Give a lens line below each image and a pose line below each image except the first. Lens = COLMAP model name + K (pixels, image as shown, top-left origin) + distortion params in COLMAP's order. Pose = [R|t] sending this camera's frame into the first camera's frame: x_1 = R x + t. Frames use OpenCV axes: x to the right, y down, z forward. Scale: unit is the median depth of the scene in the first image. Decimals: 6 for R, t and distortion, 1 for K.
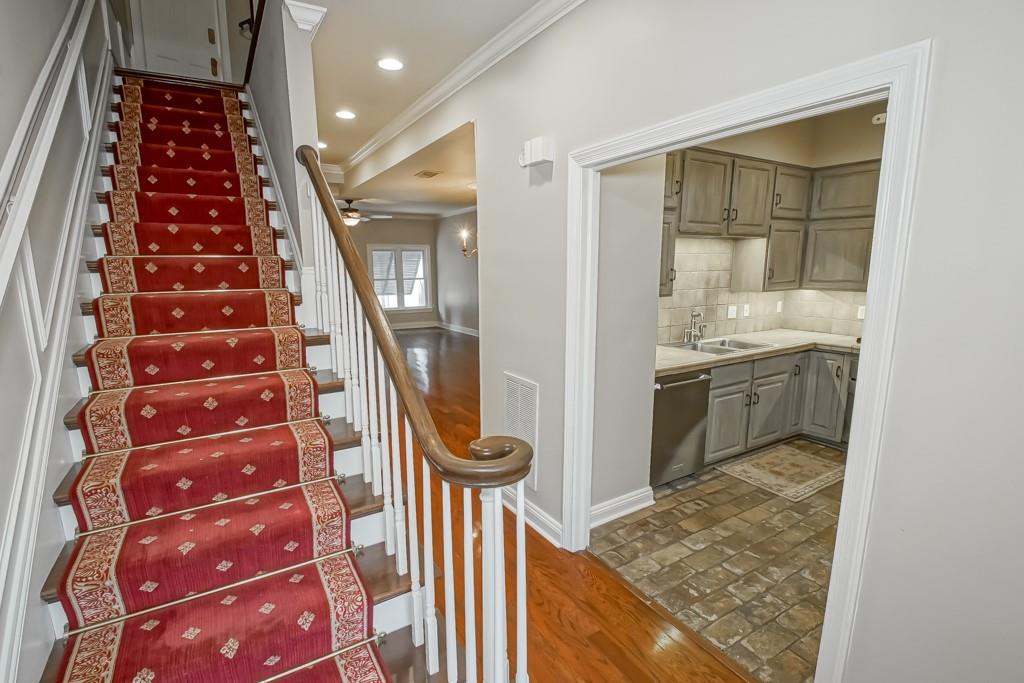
lens RADIAL K [[468.8, 0, 512.3], [0, 468.8, 346.2], [0, 0, 1]] dist [0.027330, -0.000196]
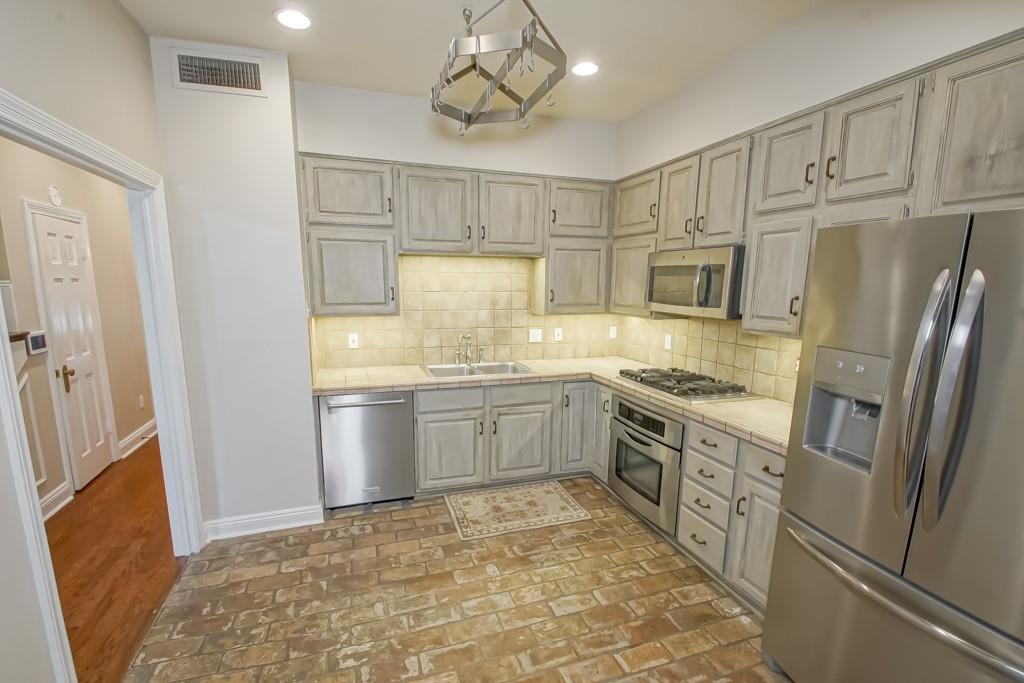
lens RADIAL K [[447.5, 0, 502.4], [0, 447.5, 358.9], [0, 0, 1]] dist [0.021859, -0.011549]
pose [[0.970801, 0.051295, -0.234338, 0.697617], [-0.053344, 0.998573, -0.002407, -0.022754], [0.233880, 0.014837, 0.972152, 0.130017]]
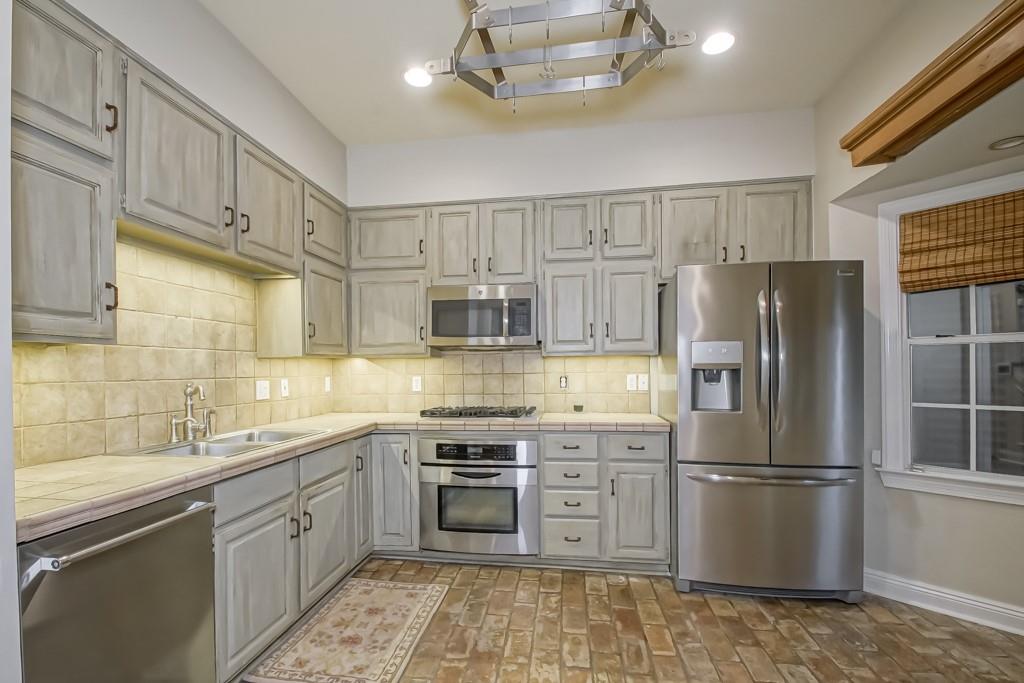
lens RADIAL K [[468.1, 0, 491.3], [0, 468.1, 368.2], [0, 0, 1]] dist [0.023171, -0.021190]
pose [[0.659940, -0.004088, 0.751307, 0.211623], [0.142180, 0.982596, -0.119543, 0.023882], [-0.737743, 0.185712, 0.649035, 0.385055]]
